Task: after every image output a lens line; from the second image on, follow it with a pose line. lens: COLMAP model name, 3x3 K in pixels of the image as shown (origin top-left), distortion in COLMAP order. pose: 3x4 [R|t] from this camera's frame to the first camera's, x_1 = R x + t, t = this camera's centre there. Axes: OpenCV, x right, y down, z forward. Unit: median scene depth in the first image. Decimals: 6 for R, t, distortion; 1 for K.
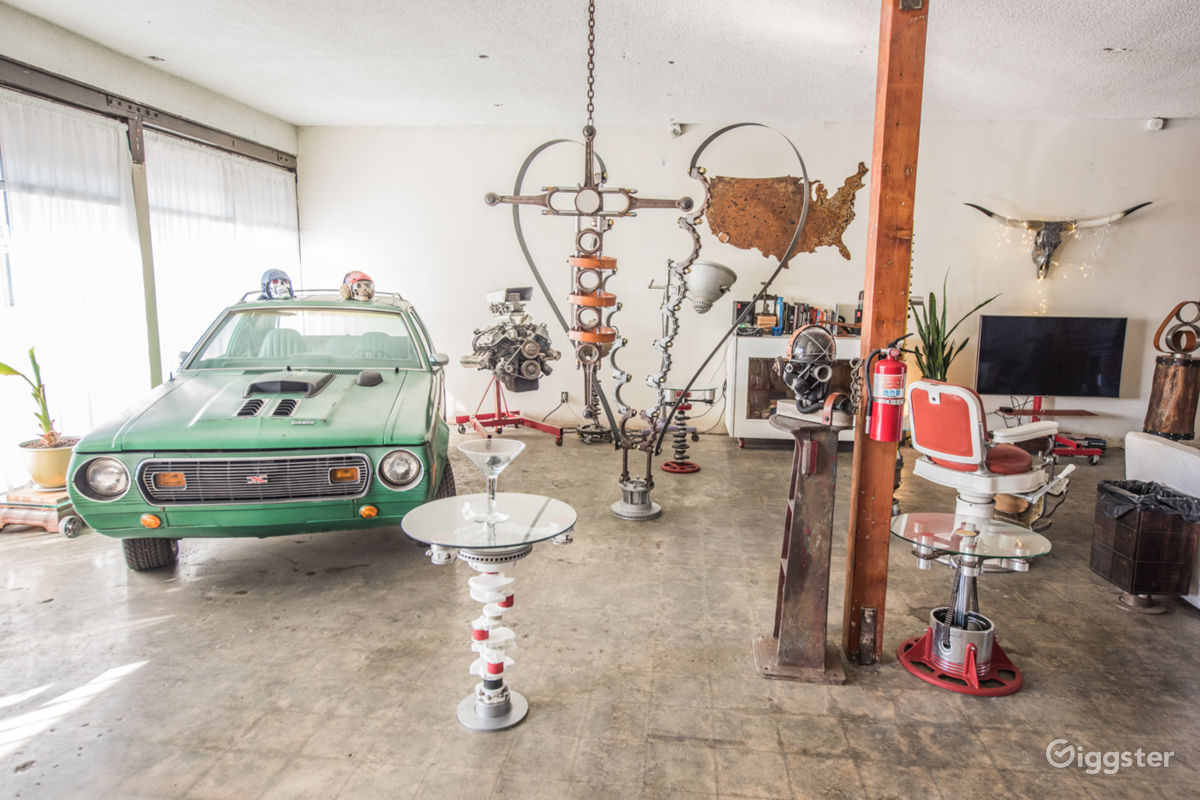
lens RADIAL K [[716.1, 0, 601.9], [0, 716.1, 393.1], [0, 0, 1]] dist [0.001023, 0.000237]
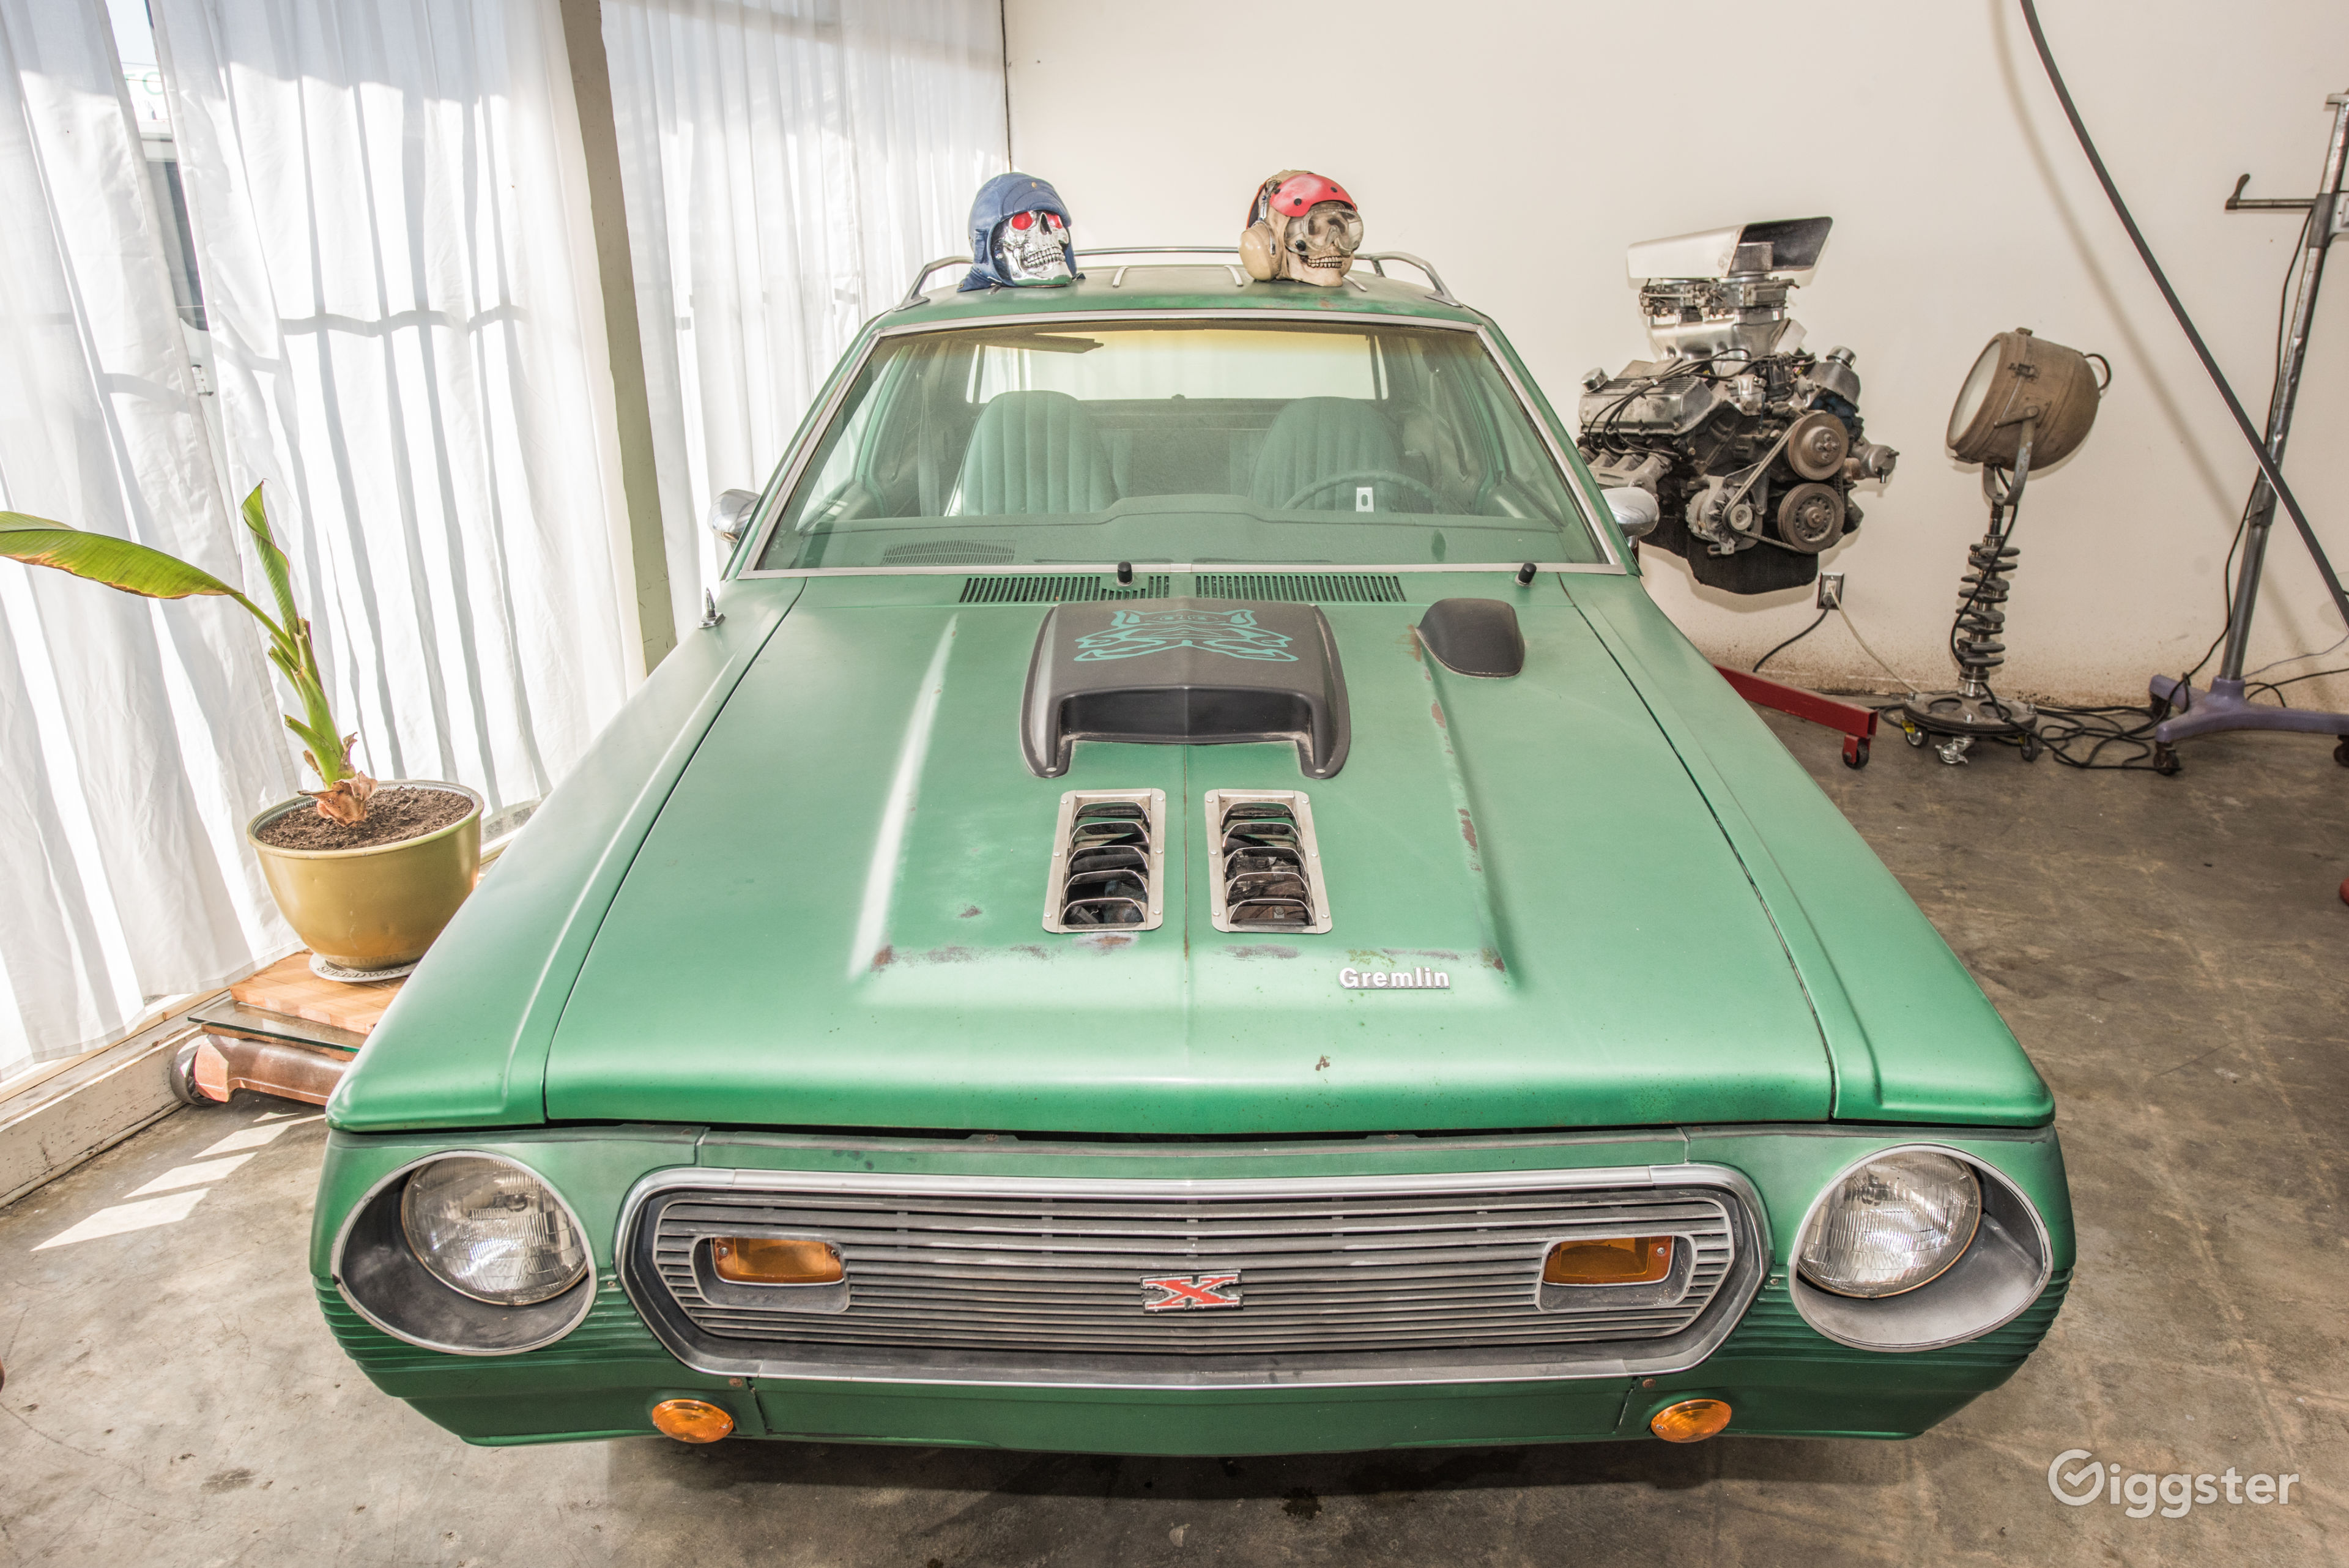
lens RADIAL K [[1564.9, 0, 1140.5], [0, 1564.9, 758.7], [0, 0, 1]] dist [-0.001685, -0.001531]
pose [[0.970119, 0.045268, -0.238371, -0.202472], [-0.003653, 0.985055, 0.172201, -0.043766], [0.242604, -0.166185, 0.955786, 0.315669]]
